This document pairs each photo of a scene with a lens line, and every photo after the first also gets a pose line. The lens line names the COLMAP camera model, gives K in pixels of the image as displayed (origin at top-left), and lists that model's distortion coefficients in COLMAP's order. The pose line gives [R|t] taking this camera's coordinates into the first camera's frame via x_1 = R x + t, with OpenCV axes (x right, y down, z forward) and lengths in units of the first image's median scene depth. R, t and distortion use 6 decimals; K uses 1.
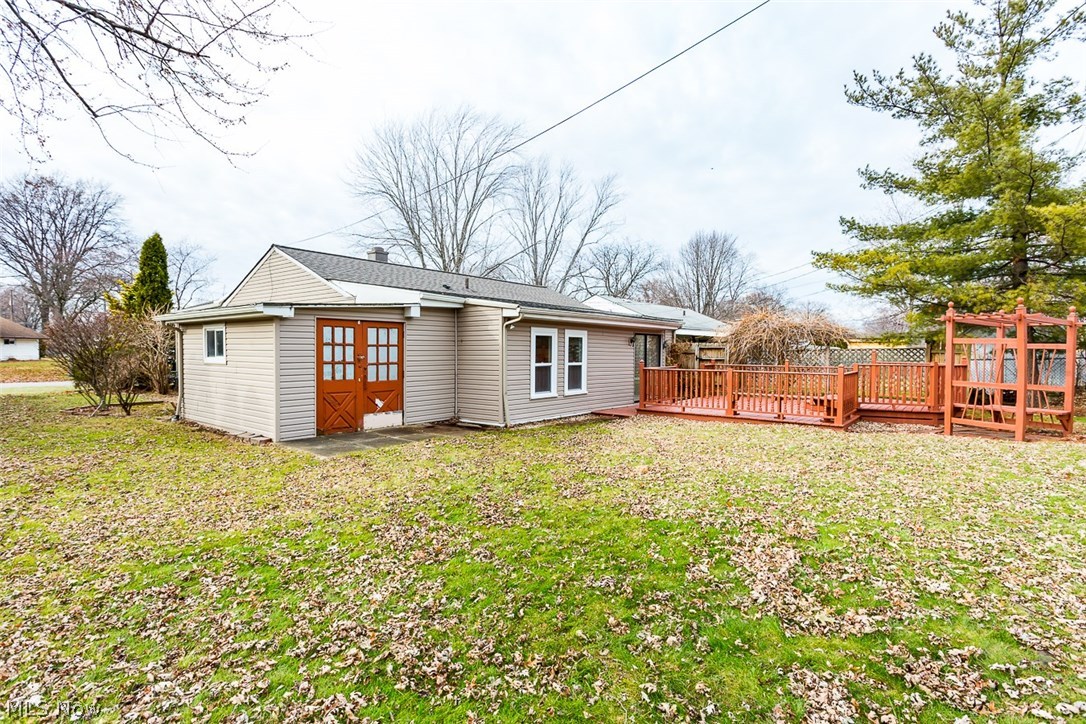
lens RADIAL K [[526.0, 0, 538.4], [0, 526.0, 350.4], [0, 0, 1]] dist [-0.001727, -0.000684]
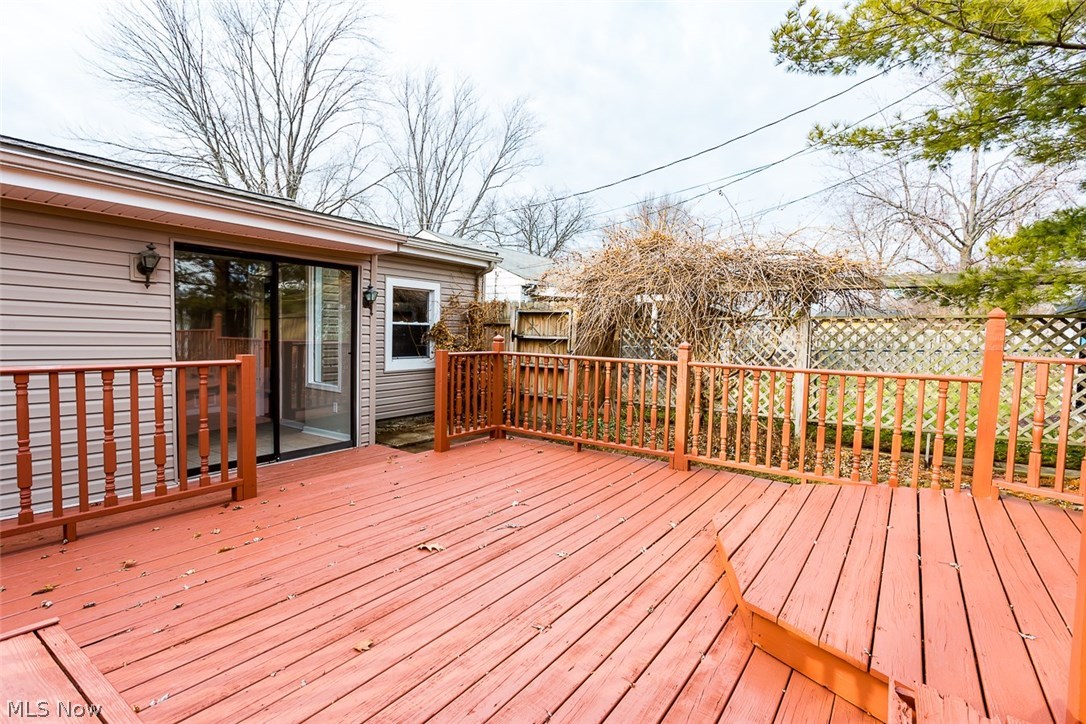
lens RADIAL K [[526.0, 0, 538.4], [0, 526.0, 350.4], [0, 0, 1]] dist [-0.001727, -0.000684]
pose [[0.997769, 0.023364, 0.062540, 0.453166], [-0.025694, 0.998995, 0.036716, 0.015454], [-0.061620, -0.038241, 0.997367, 0.827310]]
